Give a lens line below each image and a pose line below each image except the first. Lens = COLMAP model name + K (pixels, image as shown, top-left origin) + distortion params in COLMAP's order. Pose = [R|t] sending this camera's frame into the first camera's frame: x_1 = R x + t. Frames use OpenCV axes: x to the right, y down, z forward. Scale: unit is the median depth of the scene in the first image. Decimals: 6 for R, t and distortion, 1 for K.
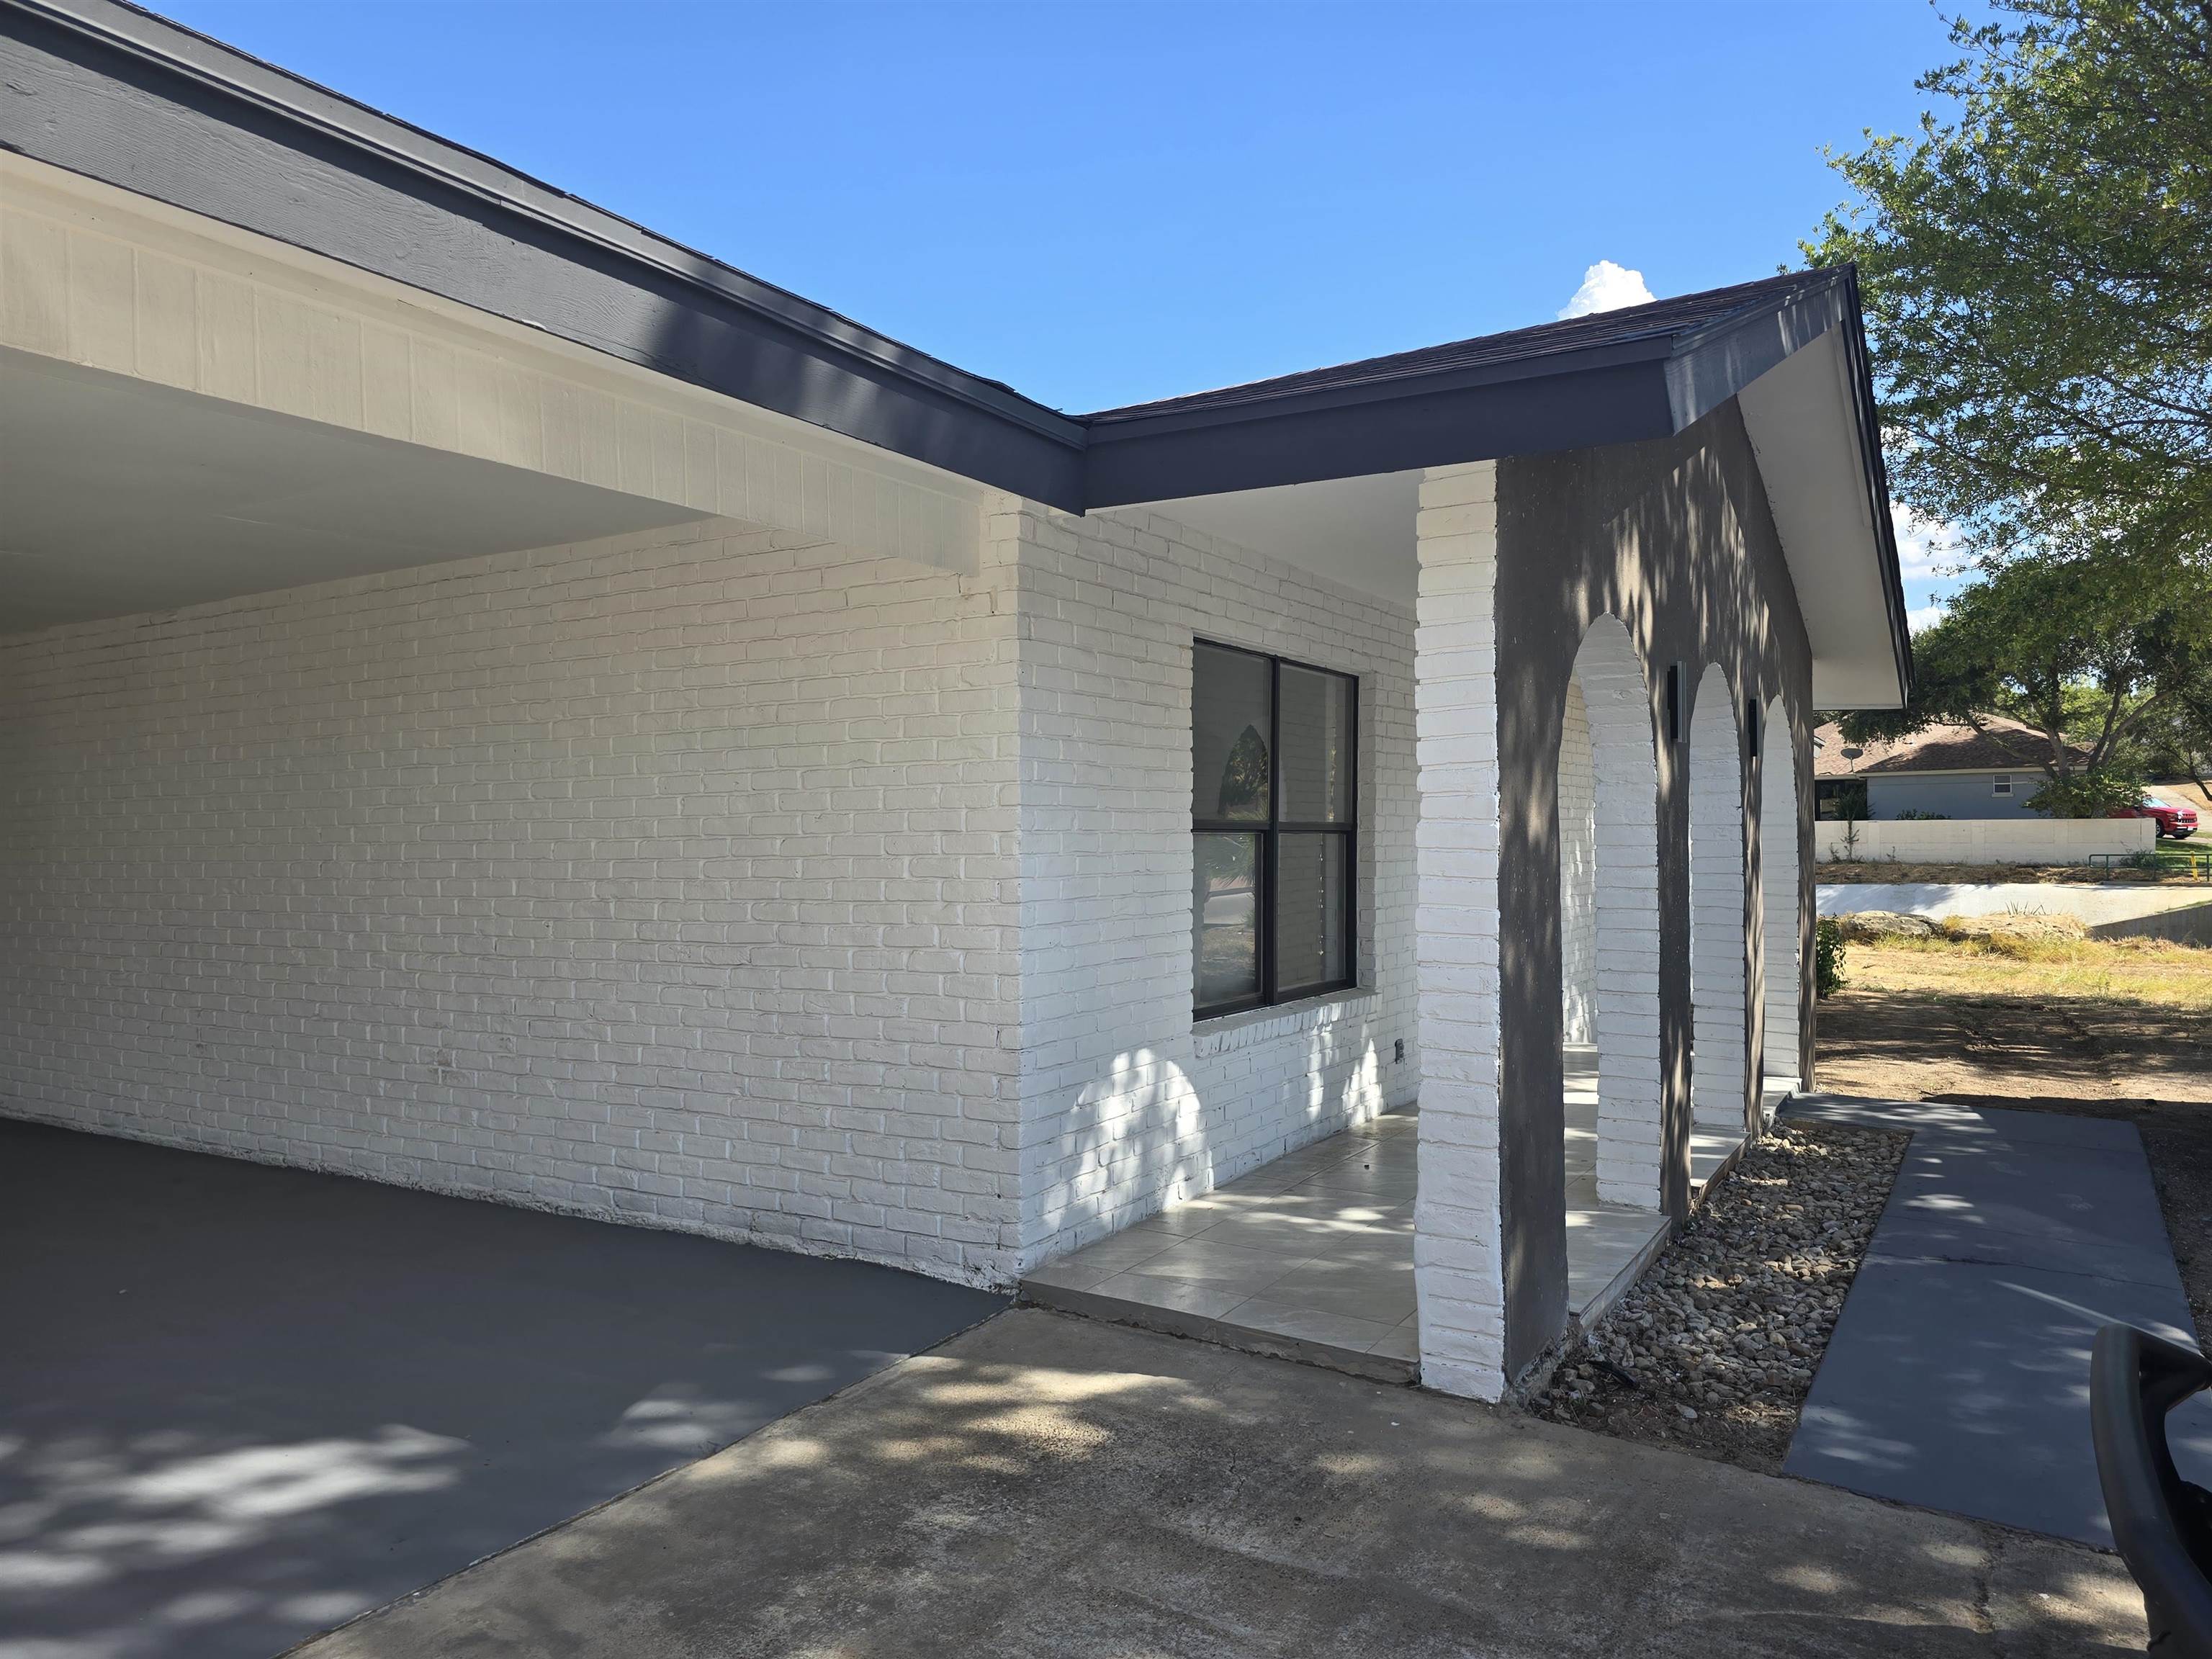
lens RADIAL K [[1503.1, 0, 1124.9], [0, 1503.1, 831.1], [0, 0, 1]] dist [0.062606, -0.033220]
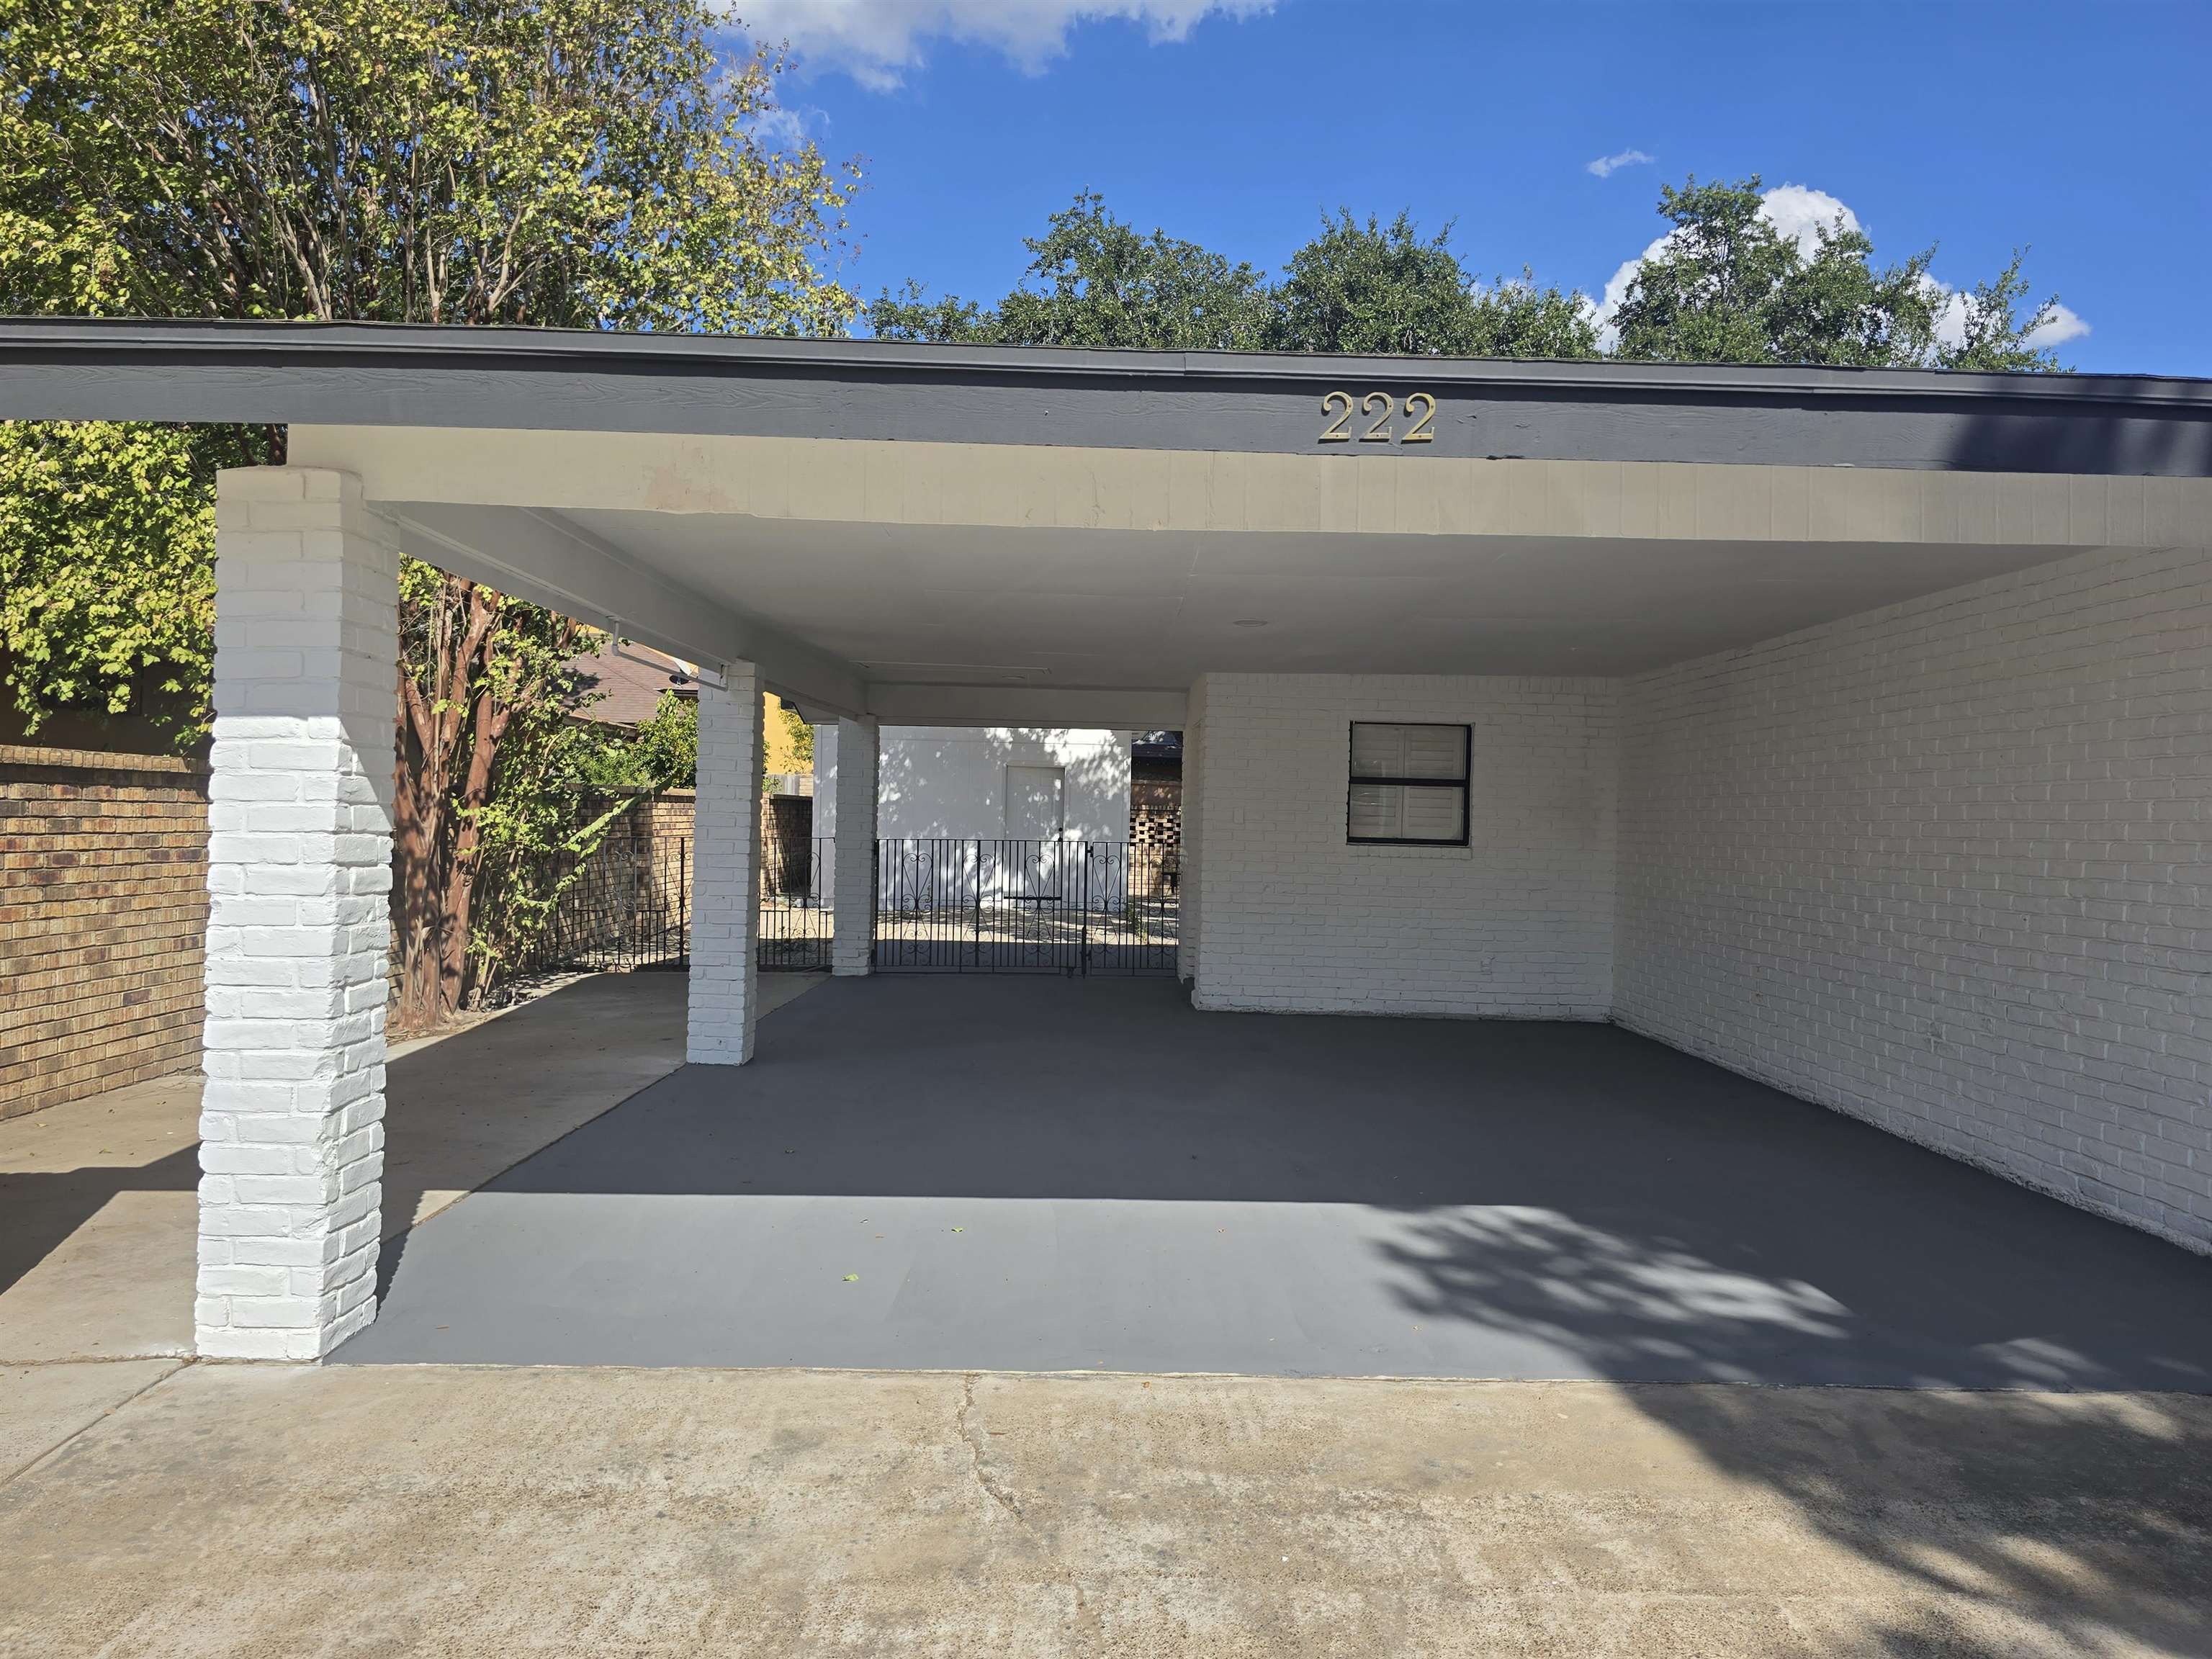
lens RADIAL K [[1503.1, 0, 1111.8], [0, 1503.1, 835.4], [0, 0, 1]] dist [0.062606, -0.033220]
pose [[0.533802, 0.032485, -0.844986, 0.192913], [-0.024307, 0.999438, 0.023068, -0.006404], [0.845260, 0.008226, 0.534291, -0.129565]]
